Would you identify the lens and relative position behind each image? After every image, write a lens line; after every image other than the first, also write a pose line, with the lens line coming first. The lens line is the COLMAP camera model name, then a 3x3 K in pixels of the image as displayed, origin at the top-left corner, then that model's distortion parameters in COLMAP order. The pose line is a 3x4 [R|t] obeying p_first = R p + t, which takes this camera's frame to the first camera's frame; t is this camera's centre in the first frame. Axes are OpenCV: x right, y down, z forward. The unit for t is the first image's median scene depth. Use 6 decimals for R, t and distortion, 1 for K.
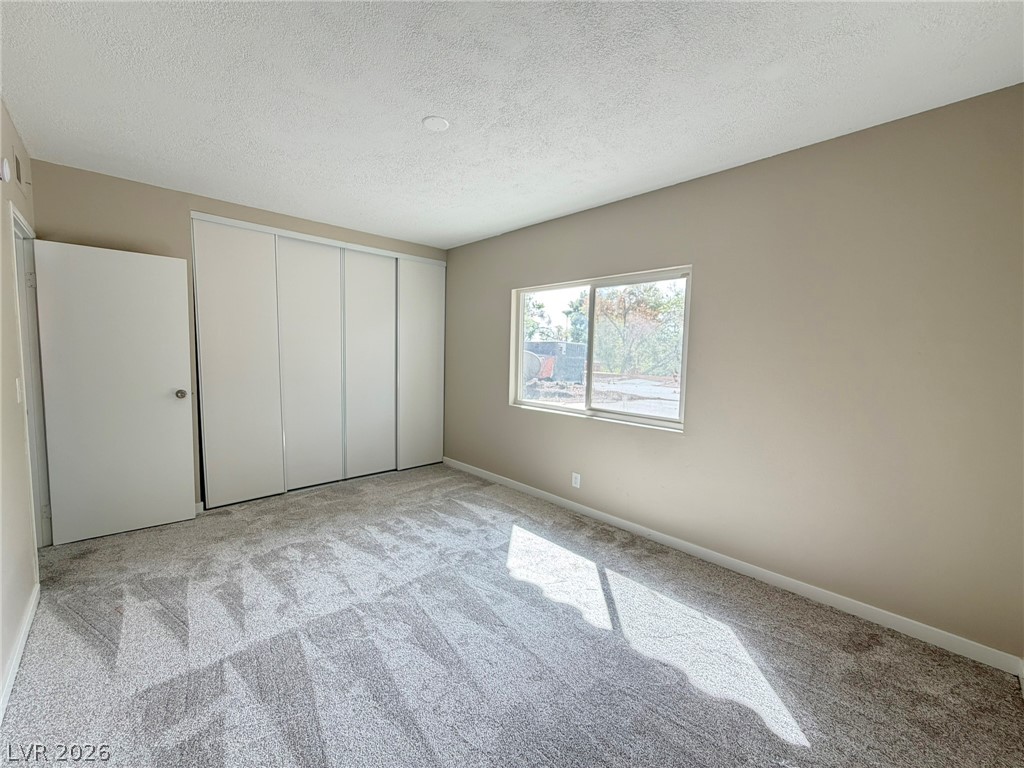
lens RADIAL K [[414.9, 0, 504.6], [0, 414.9, 381.4], [0, 0, 1]] dist [-0.001196, -0.000020]
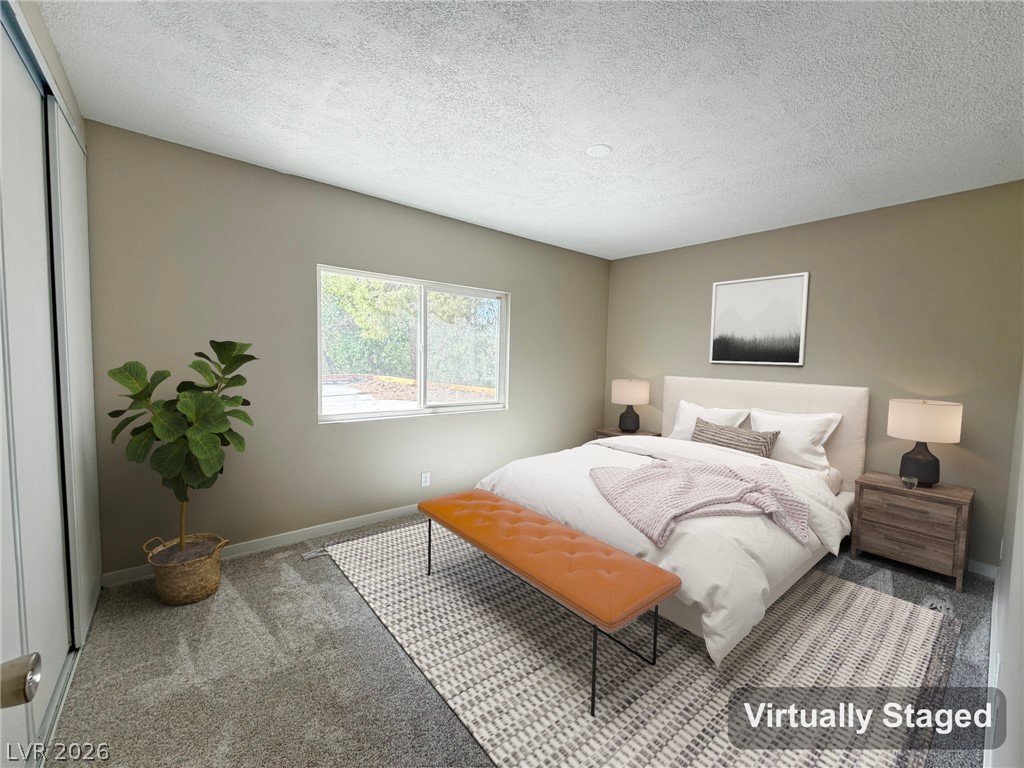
lens RADIAL K [[414.9, 0, 507.8], [0, 414.9, 383.9], [0, 0, 1]] dist [-0.001196, -0.000020]
pose [[0.065925, -0.085880, 0.994122, -0.809129], [0.057145, 0.994979, 0.082165, -0.065680], [-0.996187, 0.051393, 0.070502, 0.727425]]
